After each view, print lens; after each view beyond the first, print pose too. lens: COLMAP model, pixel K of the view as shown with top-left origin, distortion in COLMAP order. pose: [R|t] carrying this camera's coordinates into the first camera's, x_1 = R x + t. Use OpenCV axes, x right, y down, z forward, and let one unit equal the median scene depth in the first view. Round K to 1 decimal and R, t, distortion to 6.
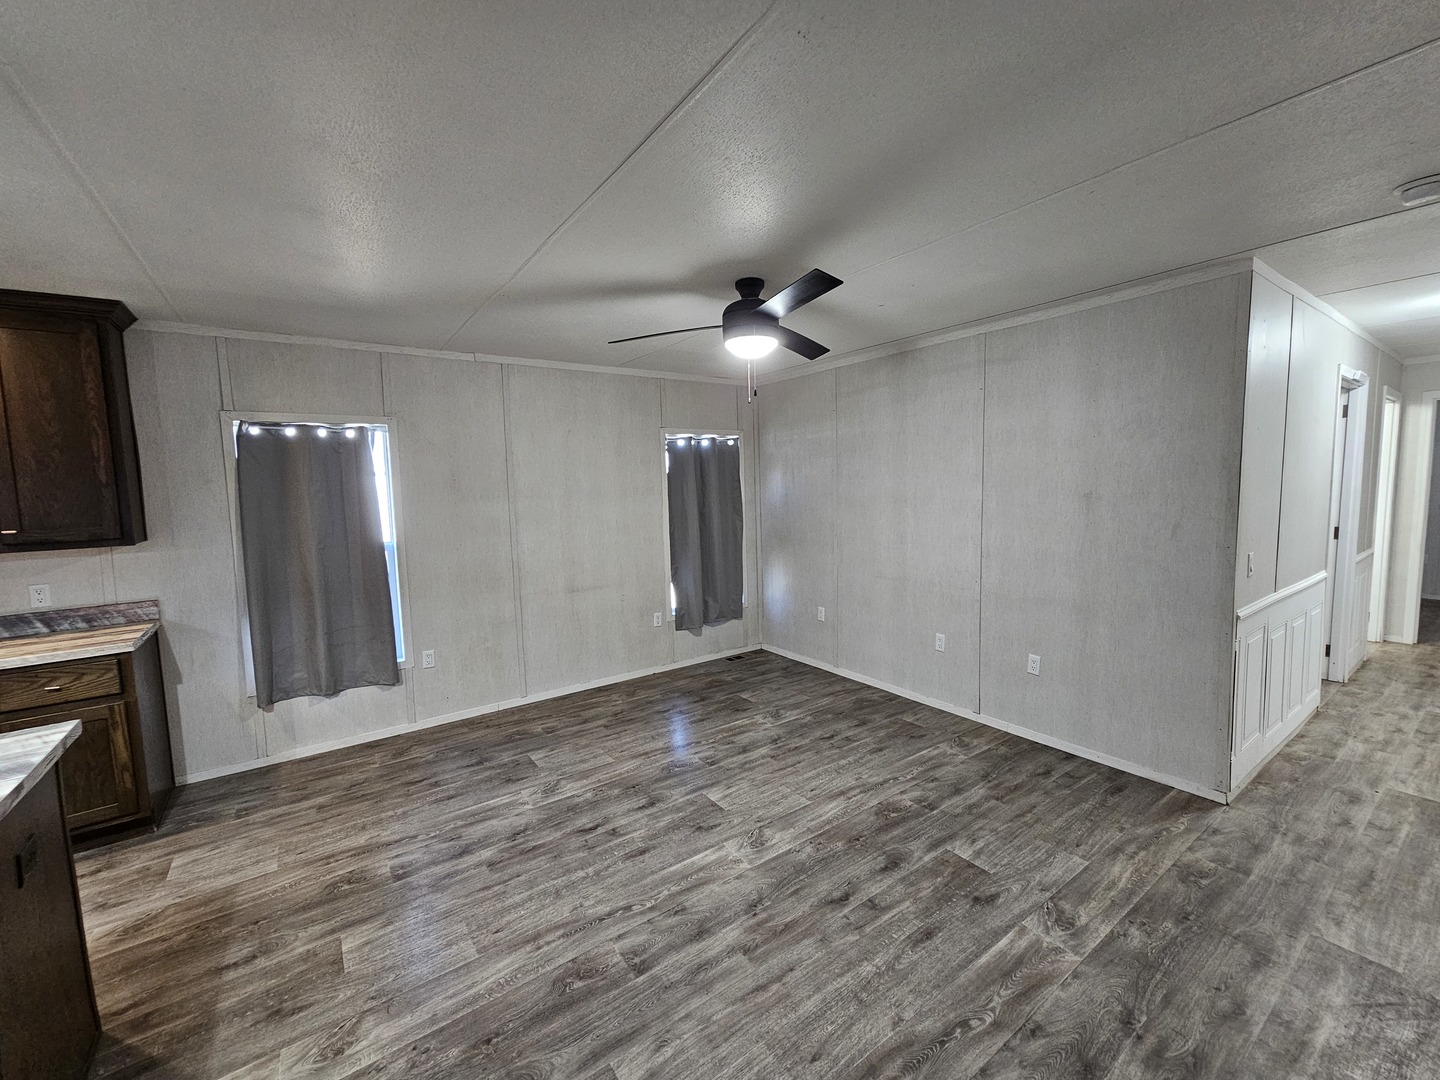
lens RADIAL K [[590.6, 0, 721.2], [0, 590.6, 527.3], [0, 0, 1]] dist [0.001229, 0.001508]
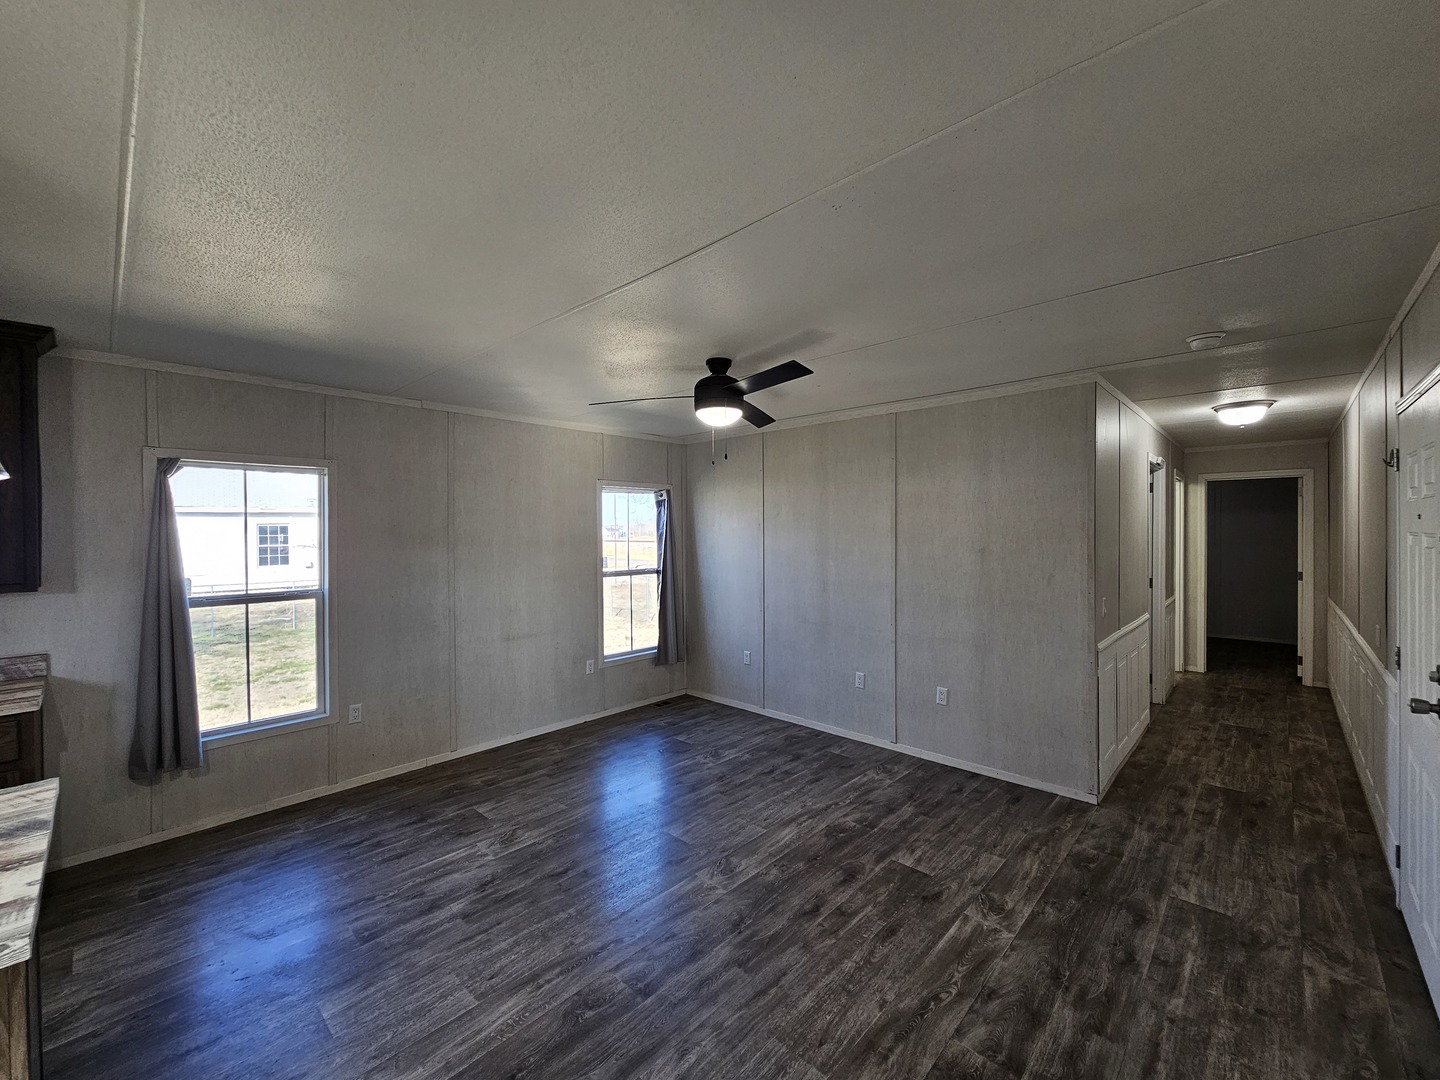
lens RADIAL K [[590.6, 0, 721.3], [0, 590.6, 493.7], [0, 0, 1]] dist [0.001229, 0.001508]
pose [[0.980566, 0.033130, 0.193372, -0.167395], [-0.005640, 0.989991, -0.141016, 0.008850], [-0.196108, 0.137185, 0.970939, -0.123349]]
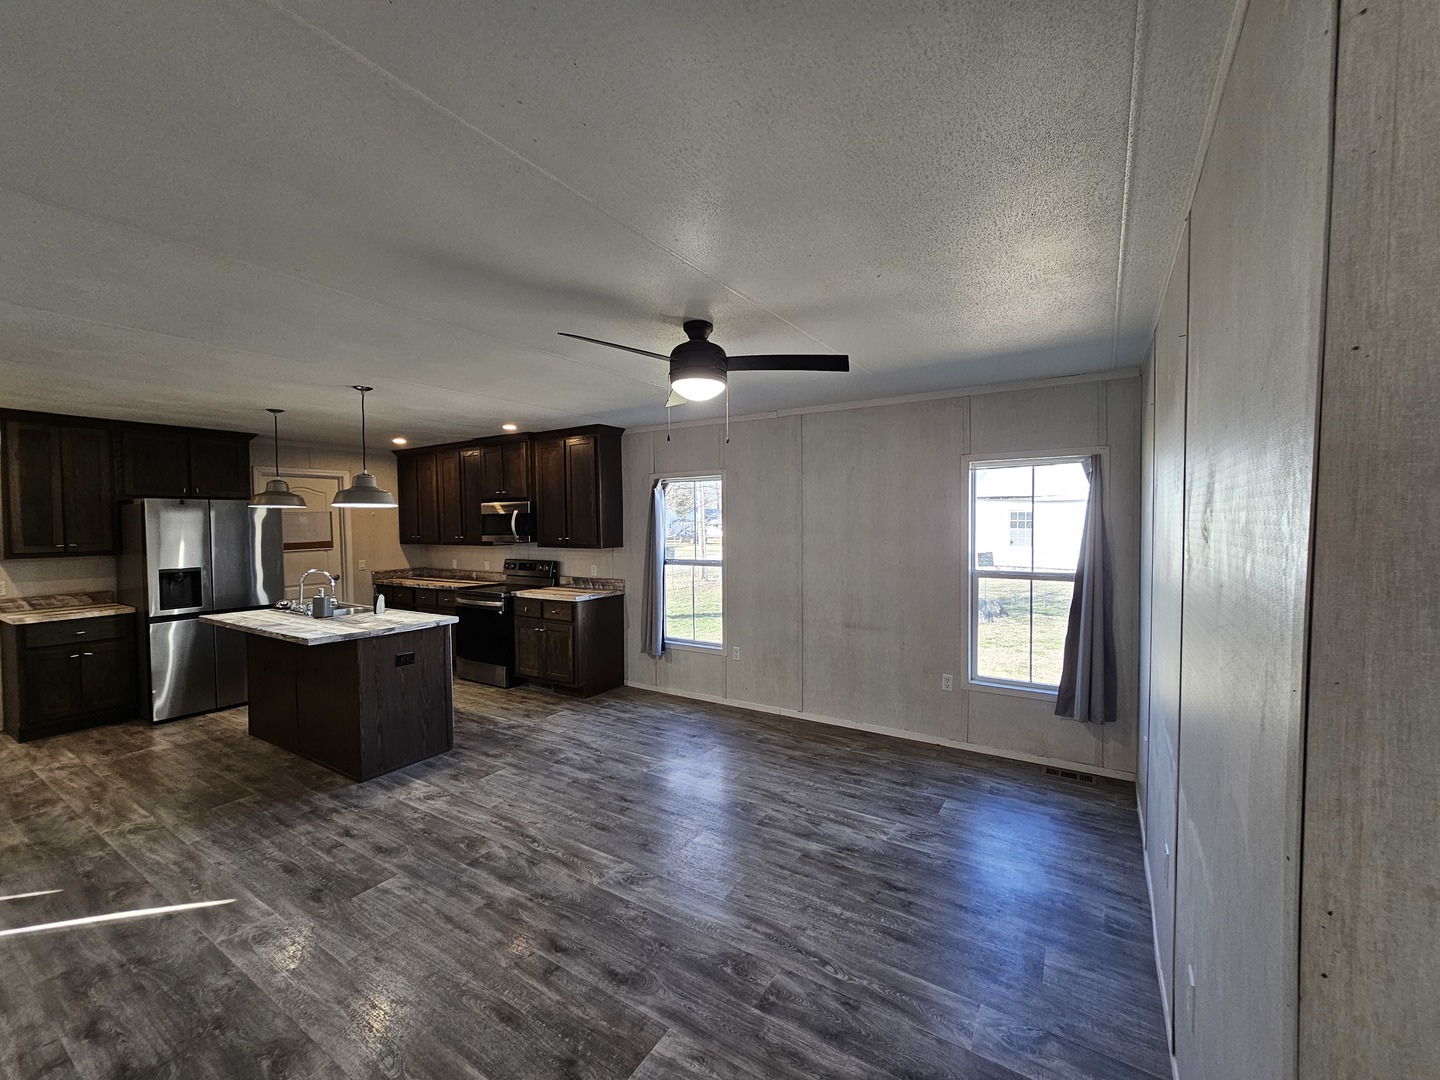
lens RADIAL K [[590.6, 0, 727.7], [0, 590.6, 536.2], [0, 0, 1]] dist [0.001229, 0.001508]
pose [[0.381193, 0.047289, -0.923285, 0.969806], [-0.072649, 0.997135, 0.021077, -0.083529], [0.921637, 0.059042, 0.383536, 0.680702]]
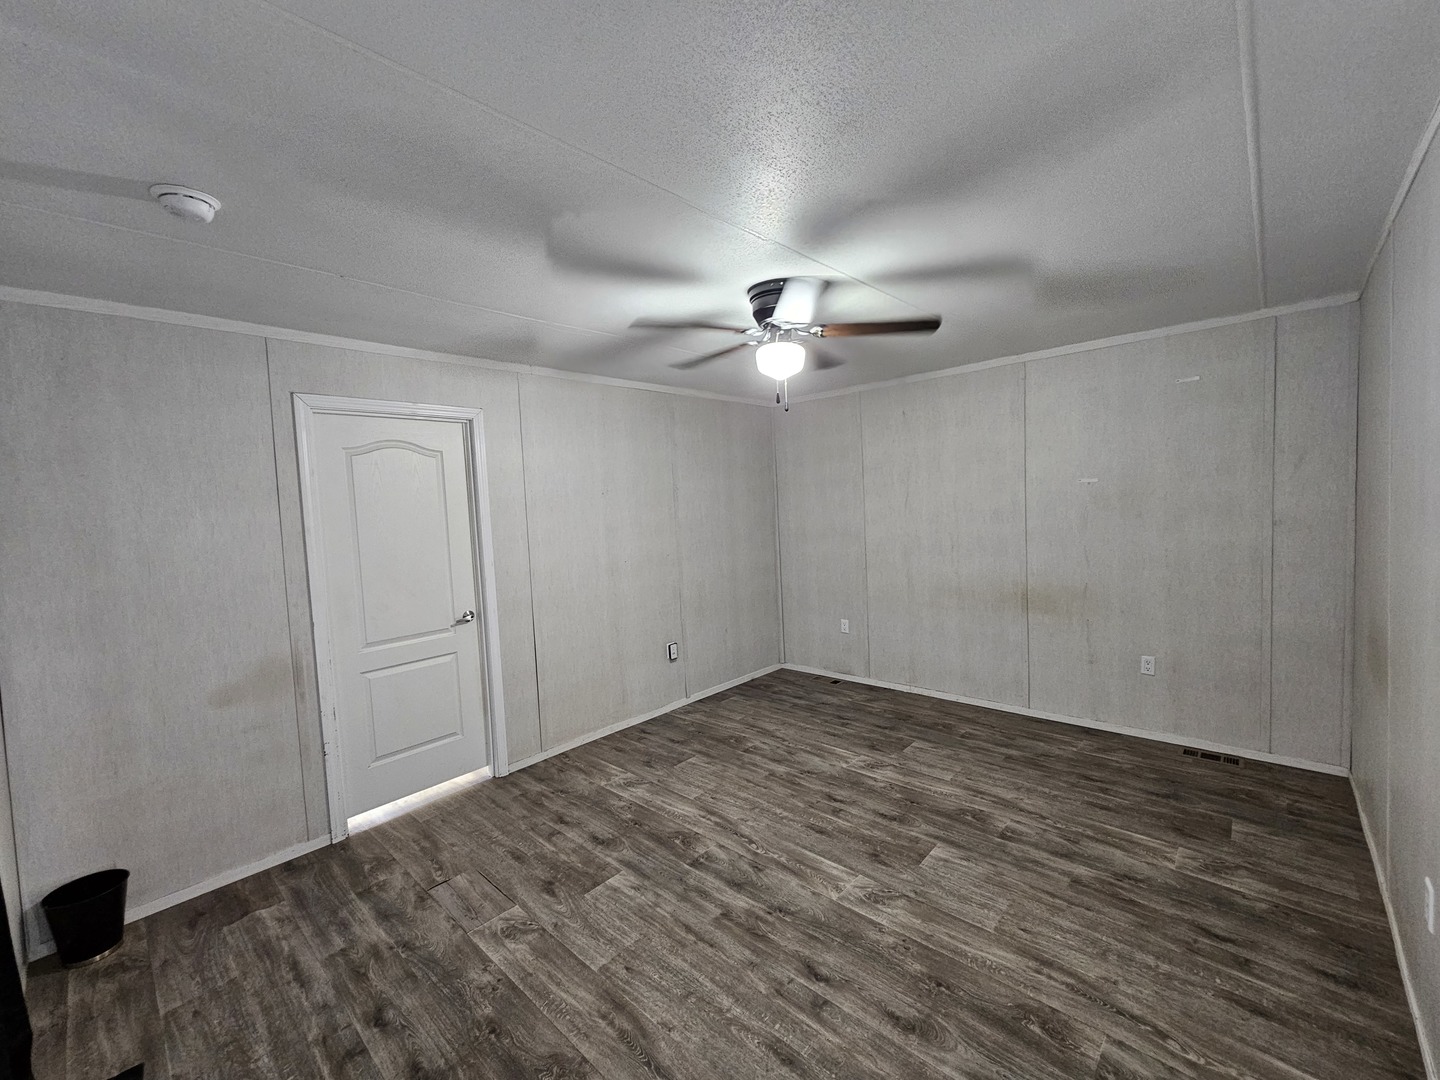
lens RADIAL K [[590.6, 0, 731.6], [0, 590.6, 560.6], [0, 0, 1]] dist [0.001229, 0.001508]
pose [[0.215772, 0.117736, -0.969320, 0.777106], [-0.034230, 0.993006, 0.112993, -0.067601], [0.975844, 0.008799, 0.218293, 0.546784]]
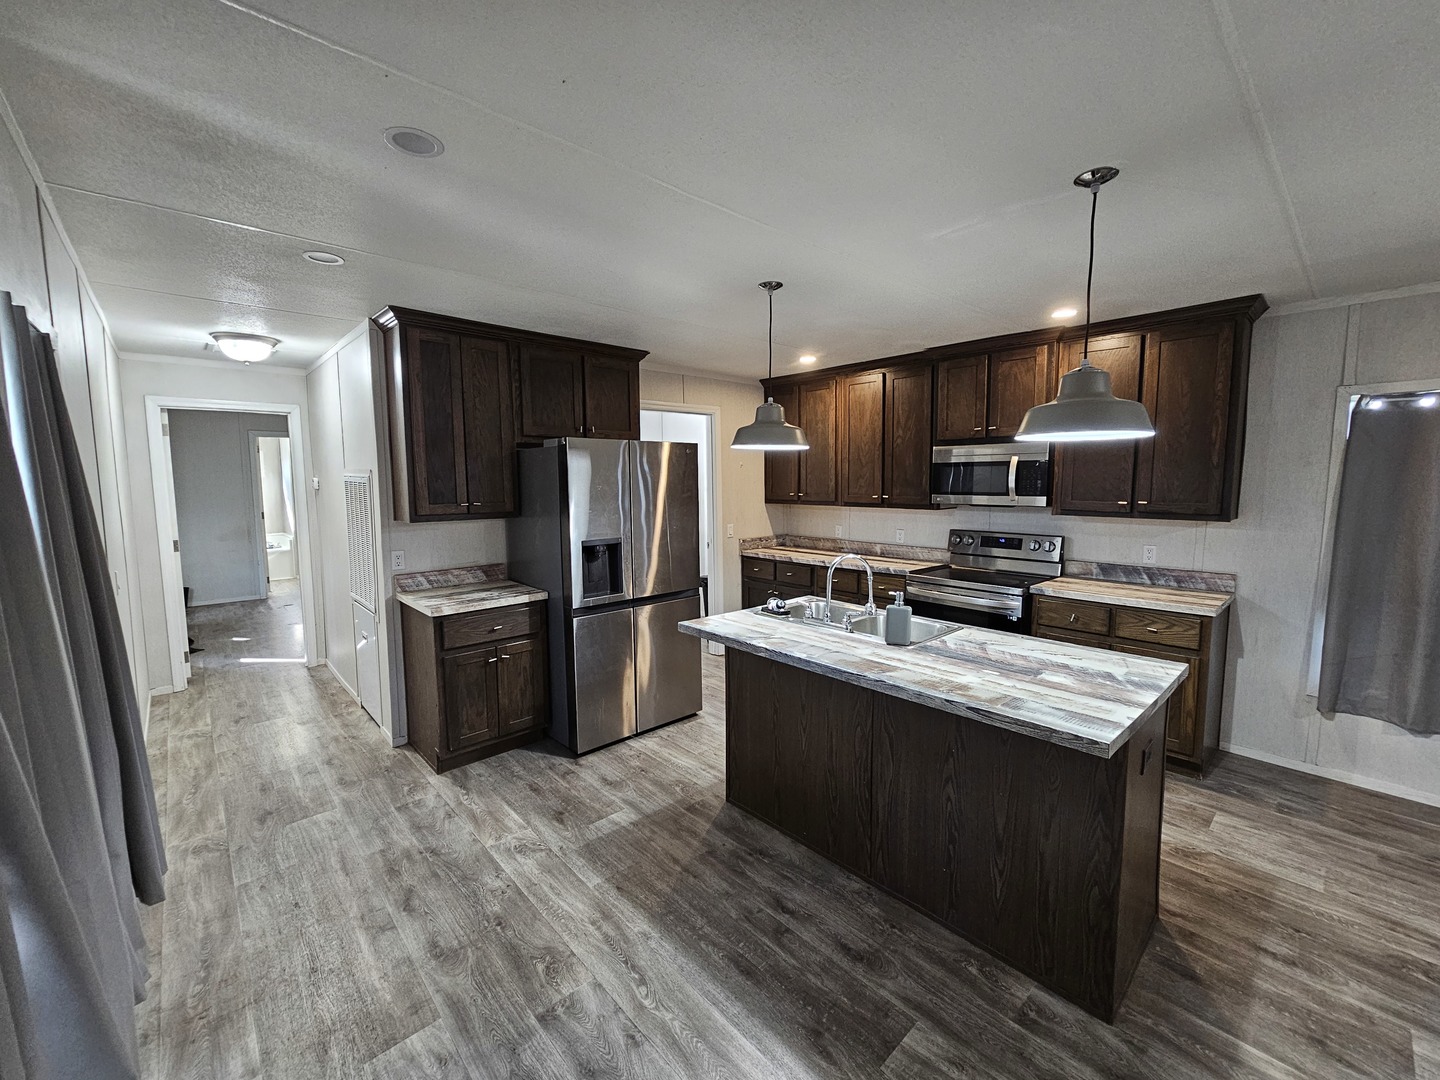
lens RADIAL K [[590.6, 0, 730.1], [0, 590.6, 562.4], [0, 0, 1]] dist [0.001229, 0.001508]
pose [[0.132856, 0.170589, -0.976345, 0.853831], [-0.074674, 0.984000, 0.161765, -0.074317], [0.988318, 0.051416, 0.143469, 0.598351]]
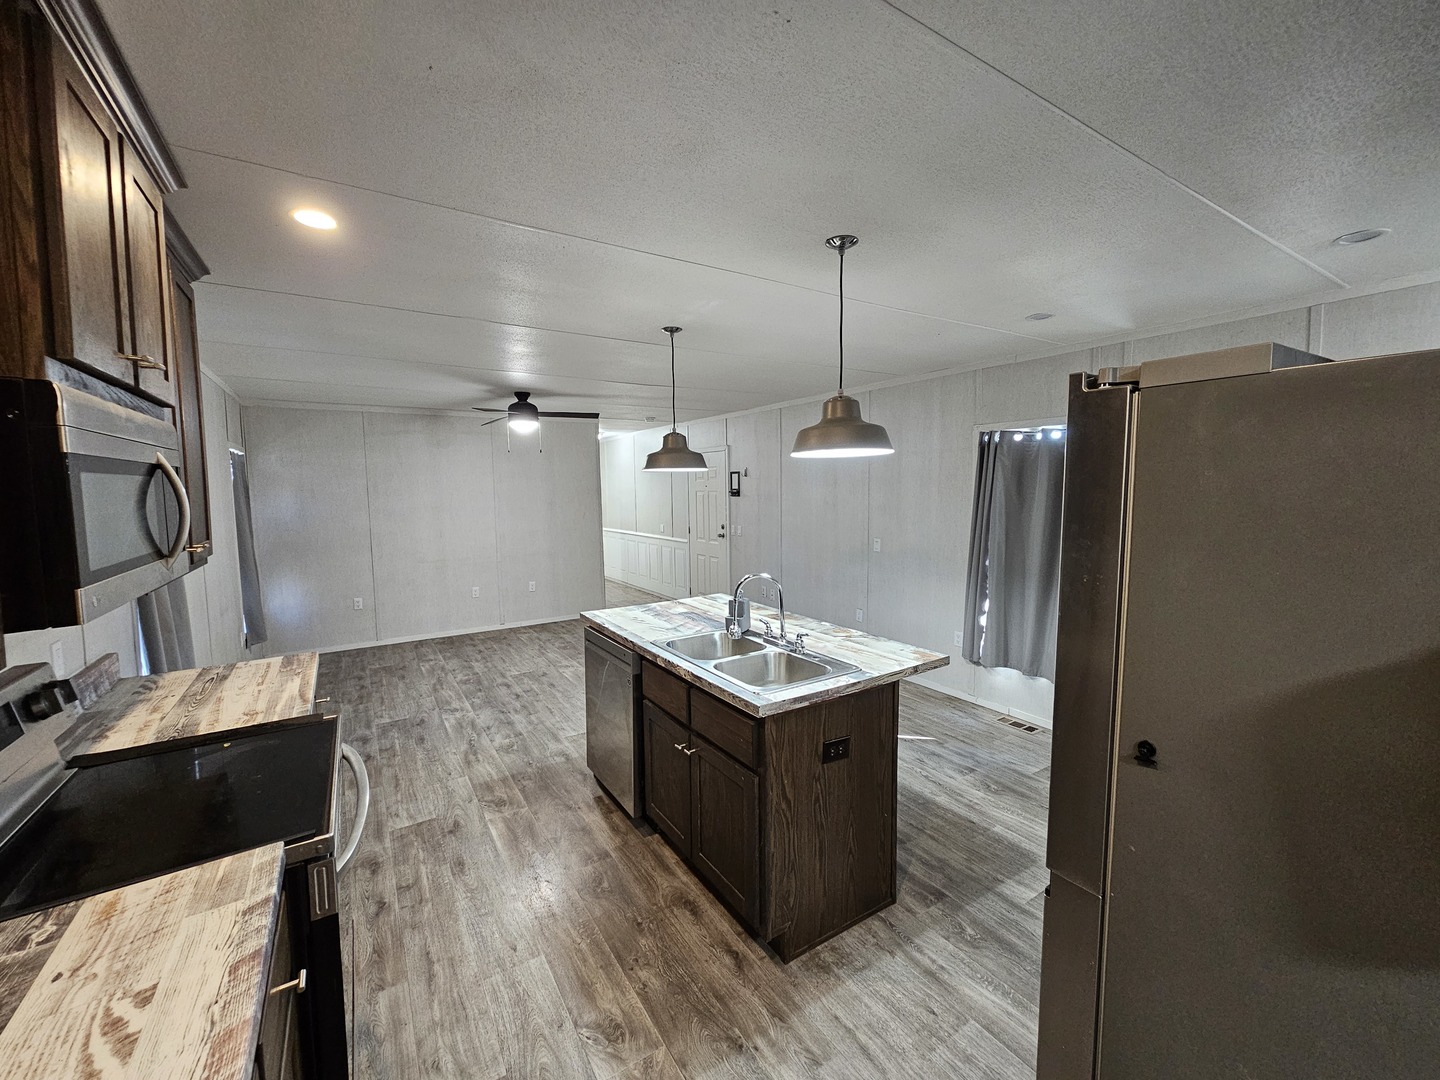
lens RADIAL K [[590.6, 0, 730.5], [0, 590.6, 527.7], [0, 0, 1]] dist [0.001229, 0.001508]
pose [[0.042284, -0.042452, 0.998203, -1.846799], [0.089346, 0.995255, 0.038542, 0.017654], [-0.995103, 0.087556, 0.045877, 0.268616]]
